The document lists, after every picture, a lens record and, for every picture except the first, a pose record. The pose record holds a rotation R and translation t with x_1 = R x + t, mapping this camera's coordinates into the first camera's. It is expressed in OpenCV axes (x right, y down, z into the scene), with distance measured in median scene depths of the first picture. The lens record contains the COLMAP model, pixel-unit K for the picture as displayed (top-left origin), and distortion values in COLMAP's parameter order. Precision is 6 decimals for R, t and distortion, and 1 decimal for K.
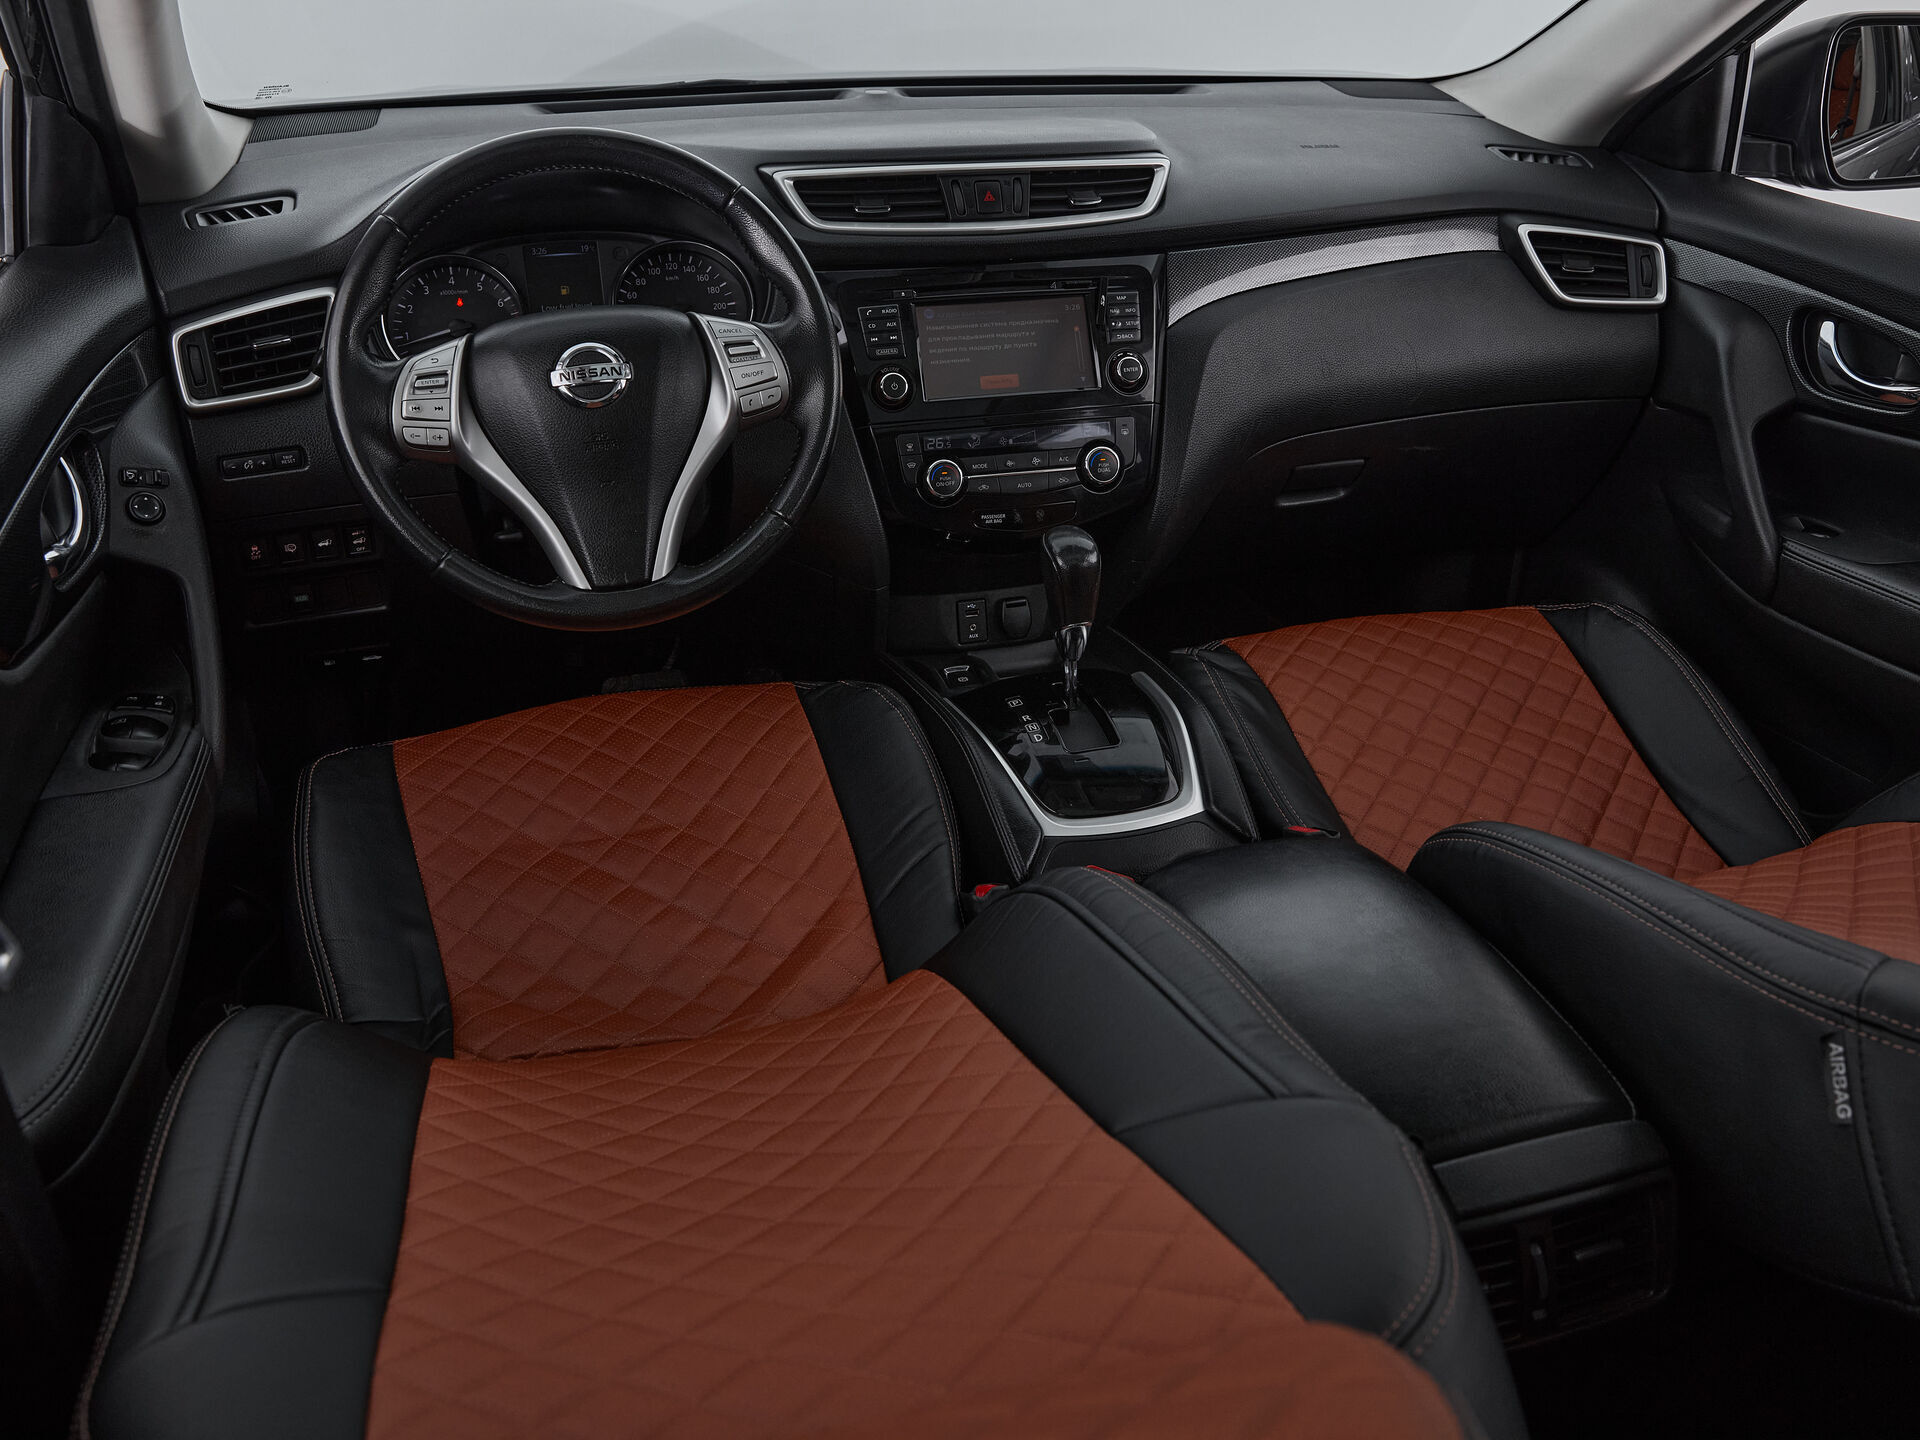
lens RADIAL K [[1575.3, 0, 960.0], [0, 1575.3, 720.0], [0, 0, 1]] dist [-0.096239, 0.087077]
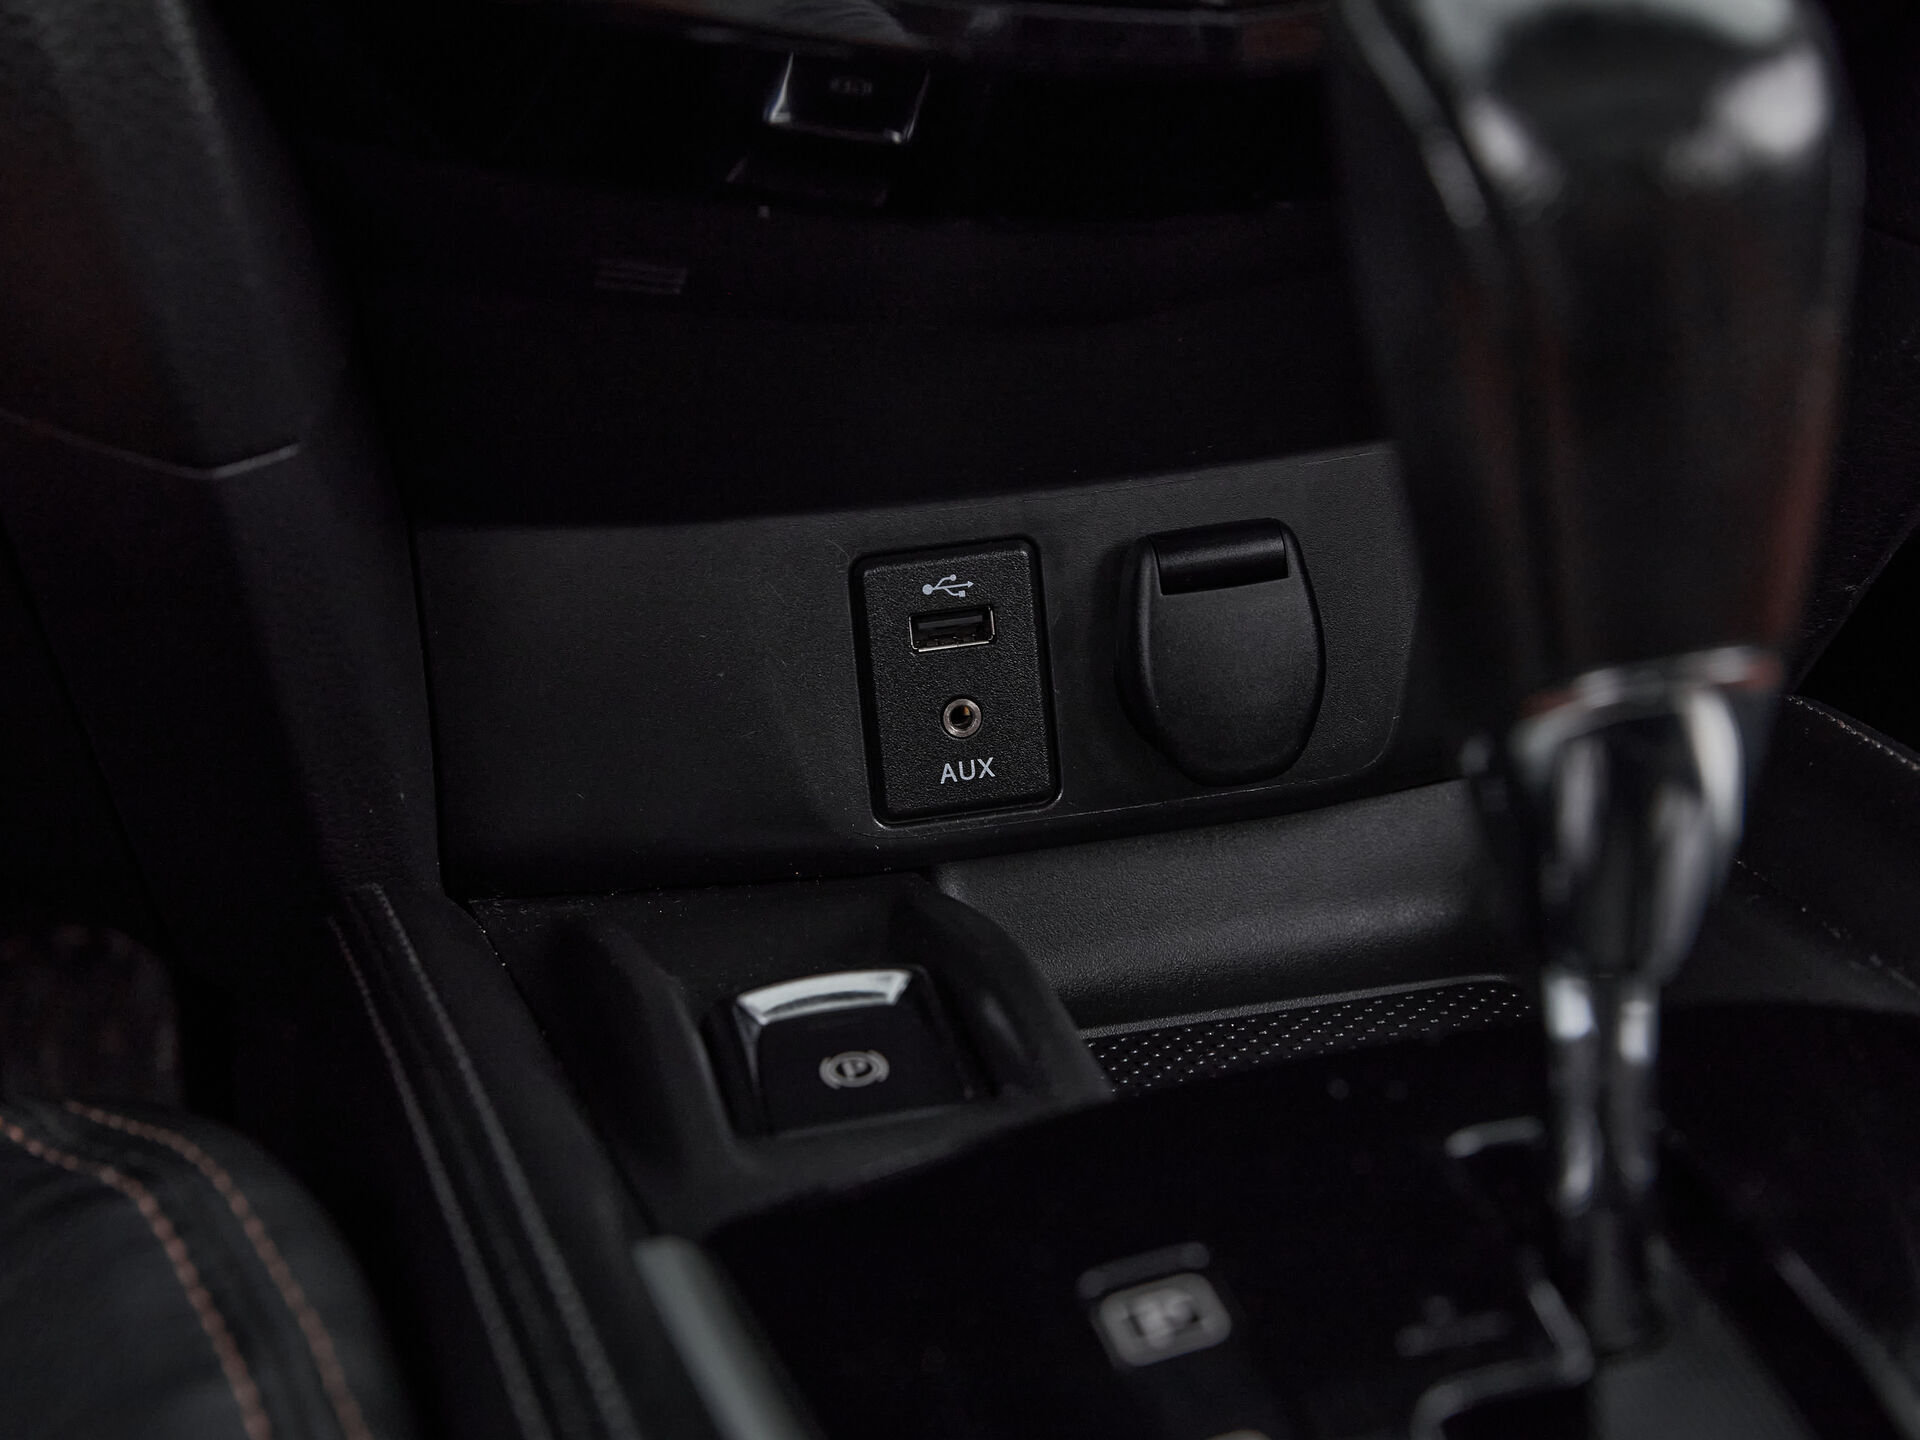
lens RADIAL K [[3948.3, 0, 960.0], [0, 3948.3, 720.0], [0, 0, 1]] dist [-0.054825, -0.059294]
pose [[0.997352, -0.019495, -0.070064, 0.041012], [0.015258, 0.998051, -0.060502, -0.038346], [0.071107, 0.059273, 0.995706, 0.669326]]
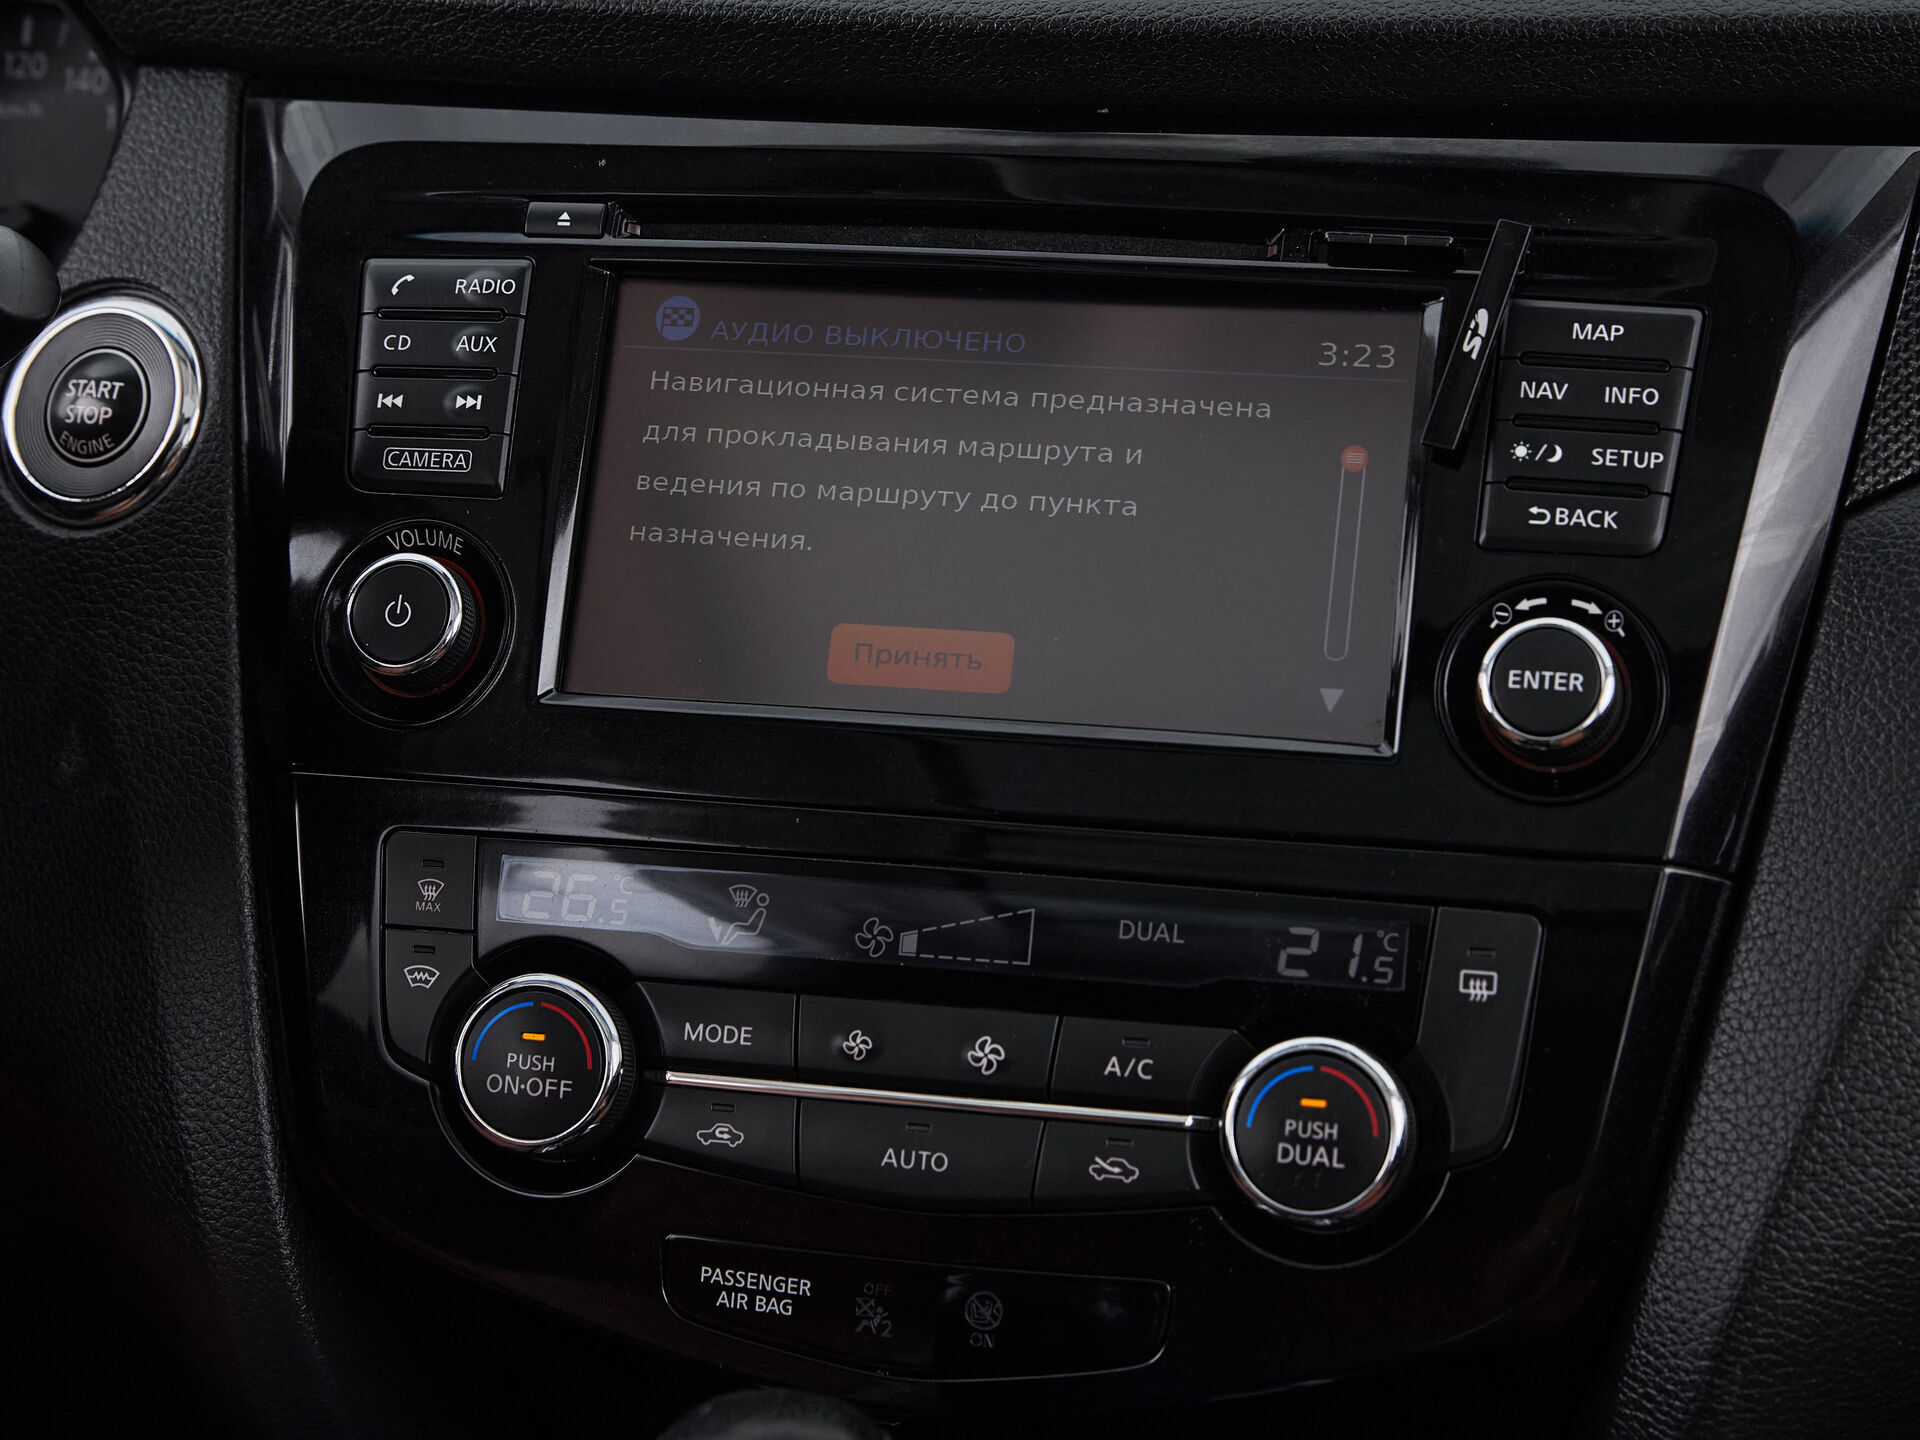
lens RADIAL K [[4564.9, 0, 962.7], [0, 4564.9, 627.9], [0, 0, 1]] dist [-0.066301, -0.381073]
pose [[0.852522, 0.117494, -0.509315, 0.347568], [-0.226689, 0.961111, -0.157725, -0.125155], [0.470977, 0.249920, 0.846003, 0.485892]]
